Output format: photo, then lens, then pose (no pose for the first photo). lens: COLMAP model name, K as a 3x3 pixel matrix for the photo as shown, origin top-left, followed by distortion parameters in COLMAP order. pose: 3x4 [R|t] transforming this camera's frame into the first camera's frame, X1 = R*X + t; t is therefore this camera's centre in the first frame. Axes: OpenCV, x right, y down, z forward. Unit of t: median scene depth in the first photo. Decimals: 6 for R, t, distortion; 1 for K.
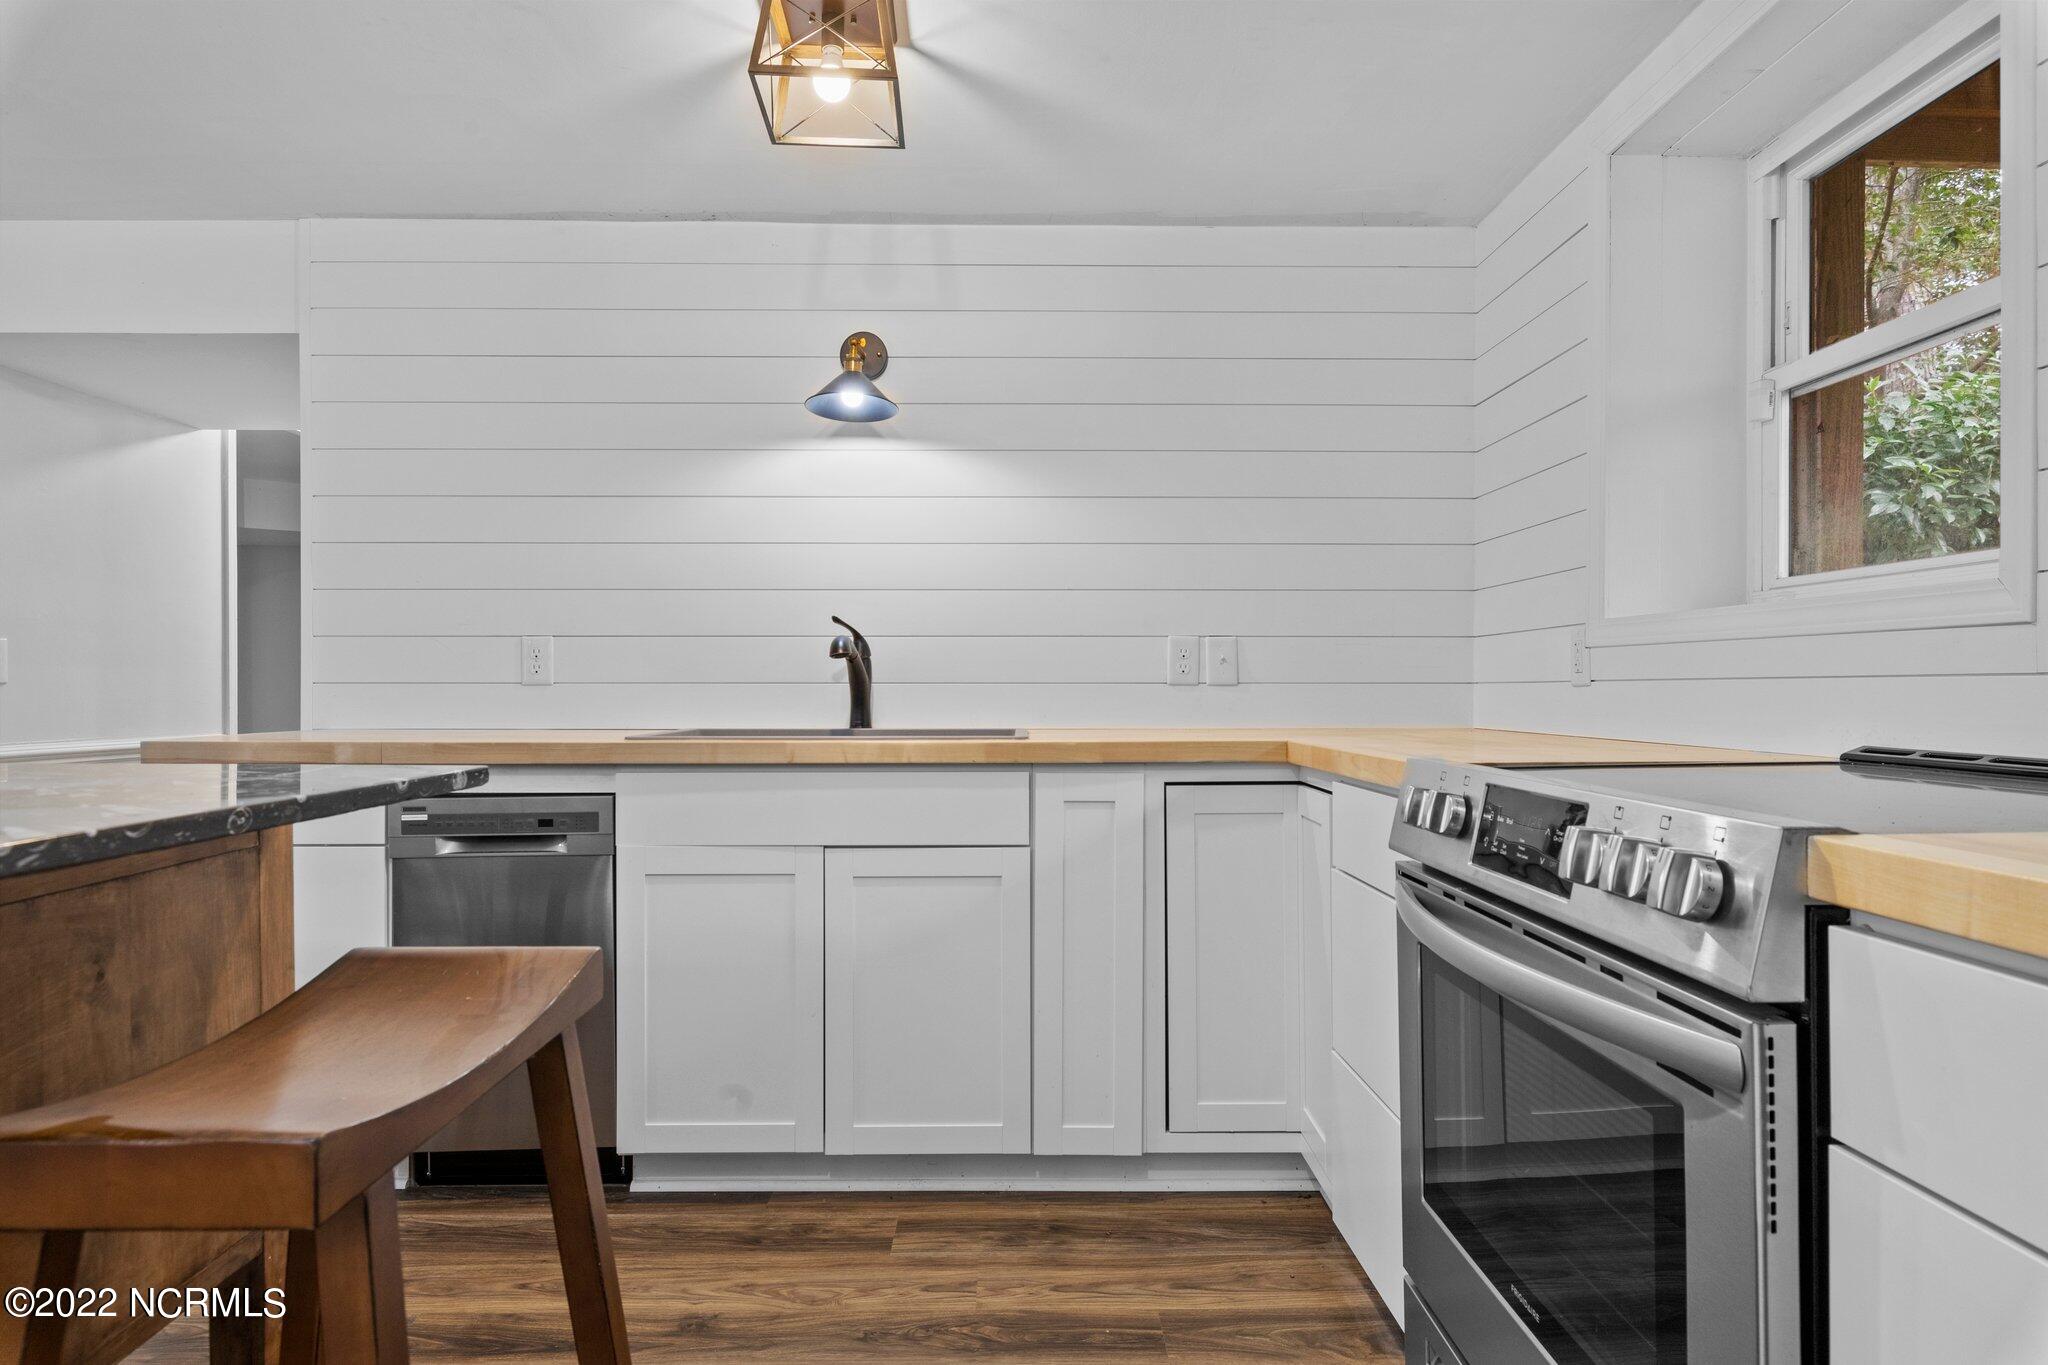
lens RADIAL K [[1193.3, 0, 1024.0], [0, 1193.3, 682.5], [0, 0, 1]] dist [0.002771, 0.001324]
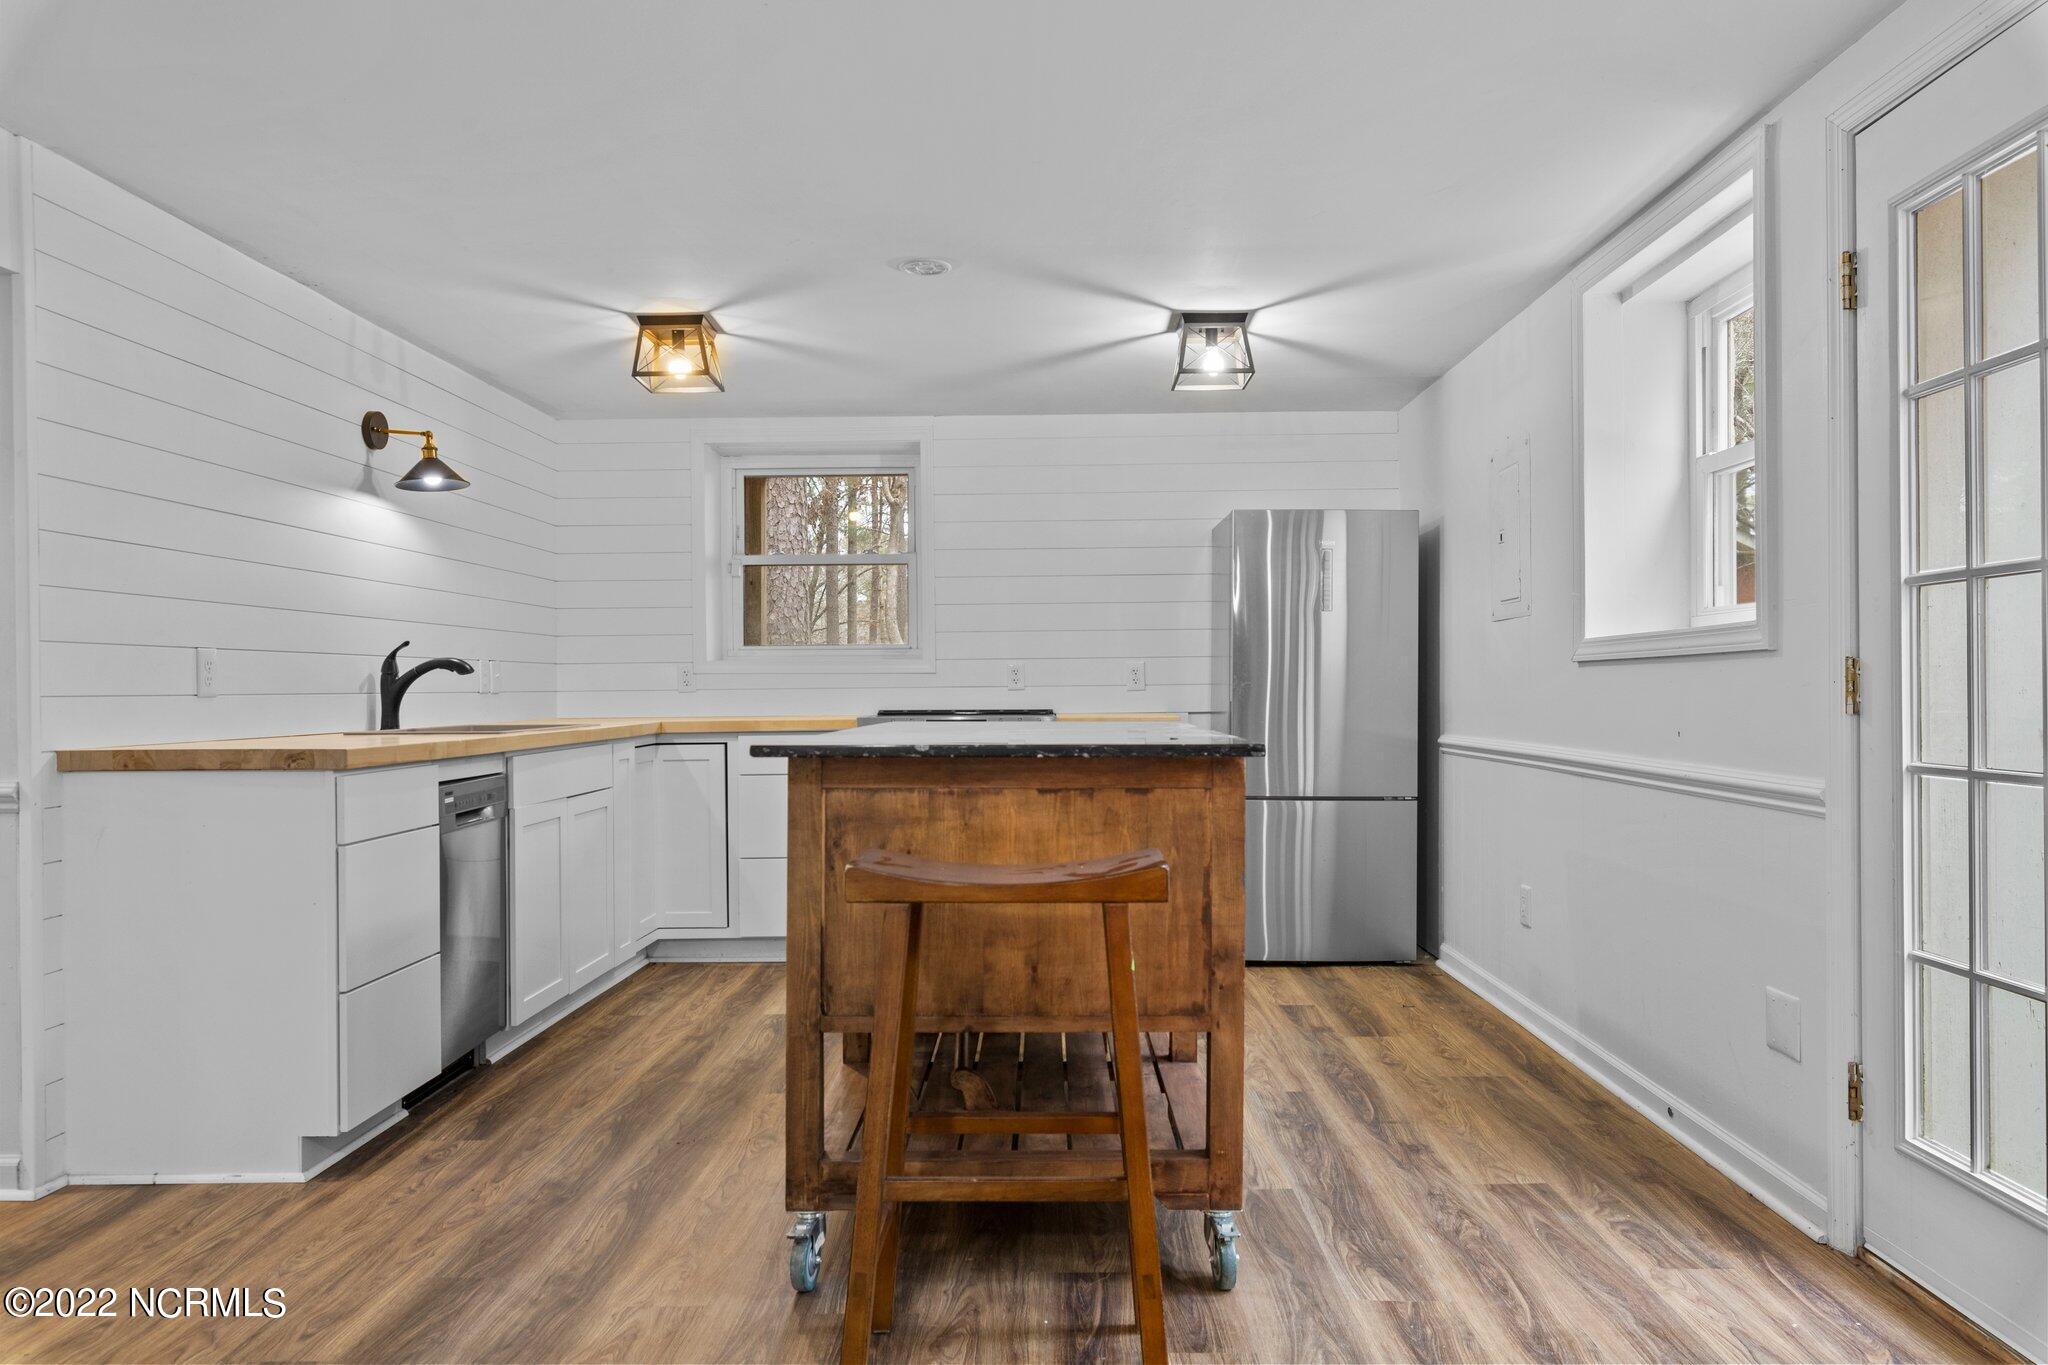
lens RADIAL K [[1415.2, 0, 1024.0], [0, 1415.2, 682.5], [0, 0, 1]] dist [-0.000403, -0.000414]
pose [[0.048038, 0.009242, 0.998803, -1.608900], [-0.004183, 0.999950, -0.009052, -0.001118], [-0.998837, -0.003743, 0.048074, 0.260307]]
